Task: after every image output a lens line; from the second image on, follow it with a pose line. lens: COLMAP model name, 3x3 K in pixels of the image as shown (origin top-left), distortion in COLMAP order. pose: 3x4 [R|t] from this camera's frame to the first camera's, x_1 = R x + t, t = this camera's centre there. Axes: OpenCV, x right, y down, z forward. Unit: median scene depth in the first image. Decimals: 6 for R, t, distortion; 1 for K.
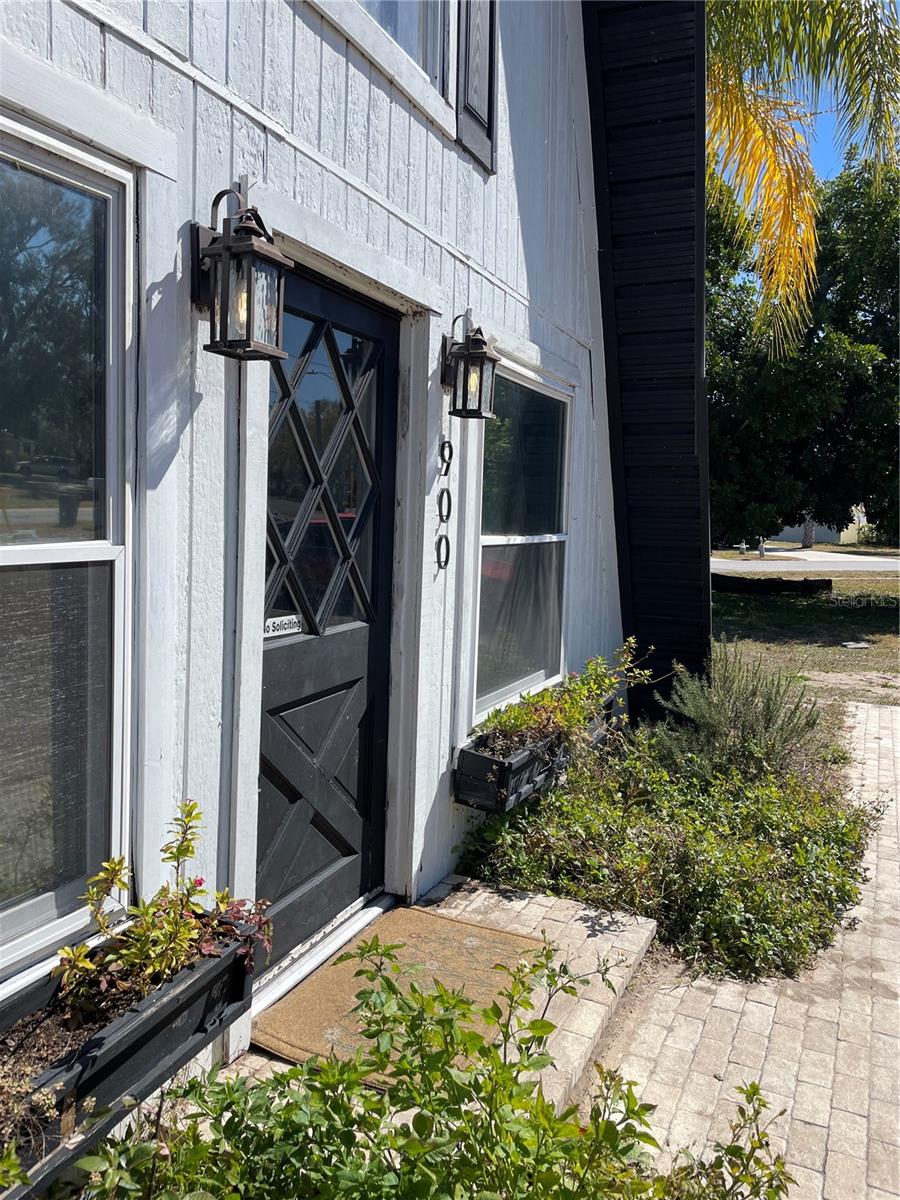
lens RADIAL K [[905.0, 0, 450.0], [0, 905.0, 600.0], [0, 0, 1]] dist [0.065929, -0.002434]
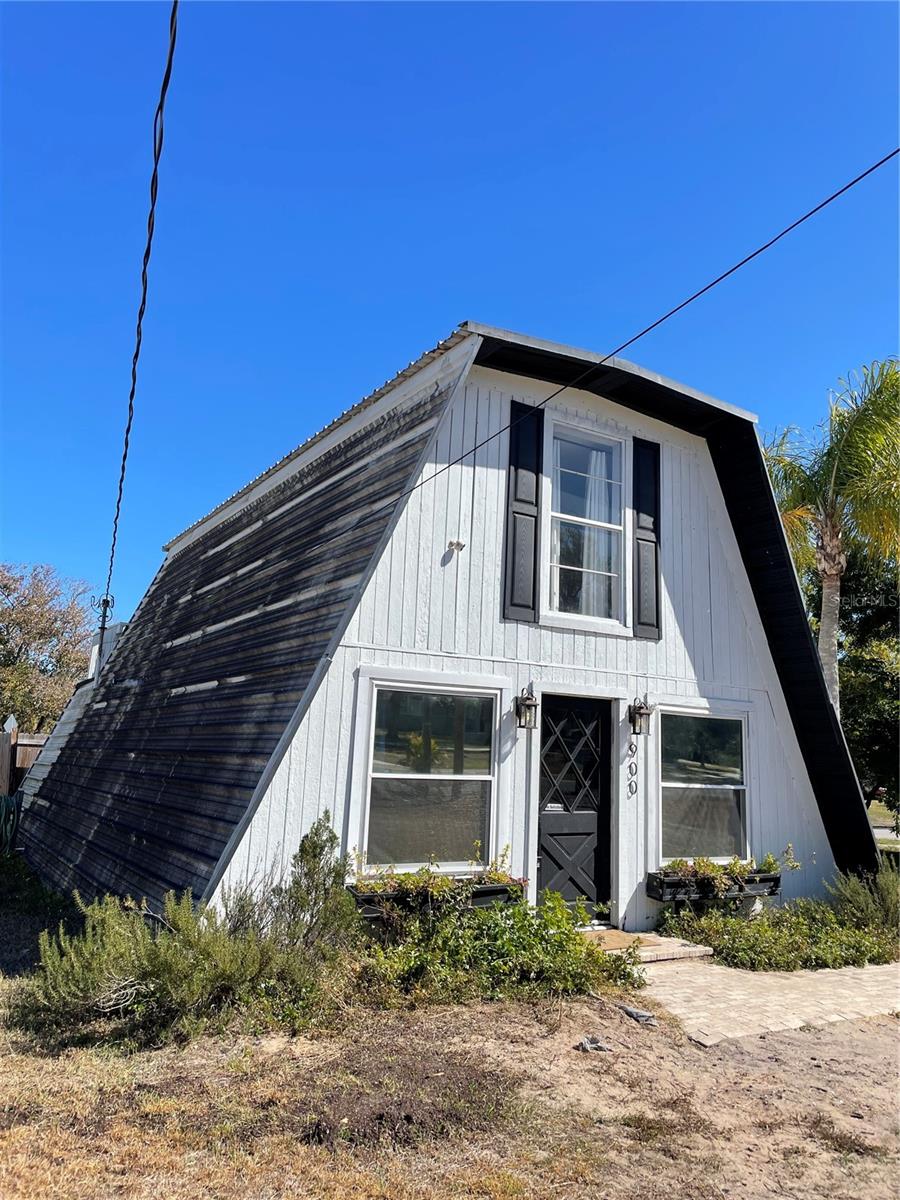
lens RADIAL K [[905.0, 0, 450.0], [0, 905.0, 600.0], [0, 0, 1]] dist [0.065929, -0.002434]
pose [[0.822570, -0.112277, -0.557470, 1.280354], [-0.058842, 0.958248, -0.279819, 0.230415], [0.565612, 0.262973, 0.781619, -1.749149]]
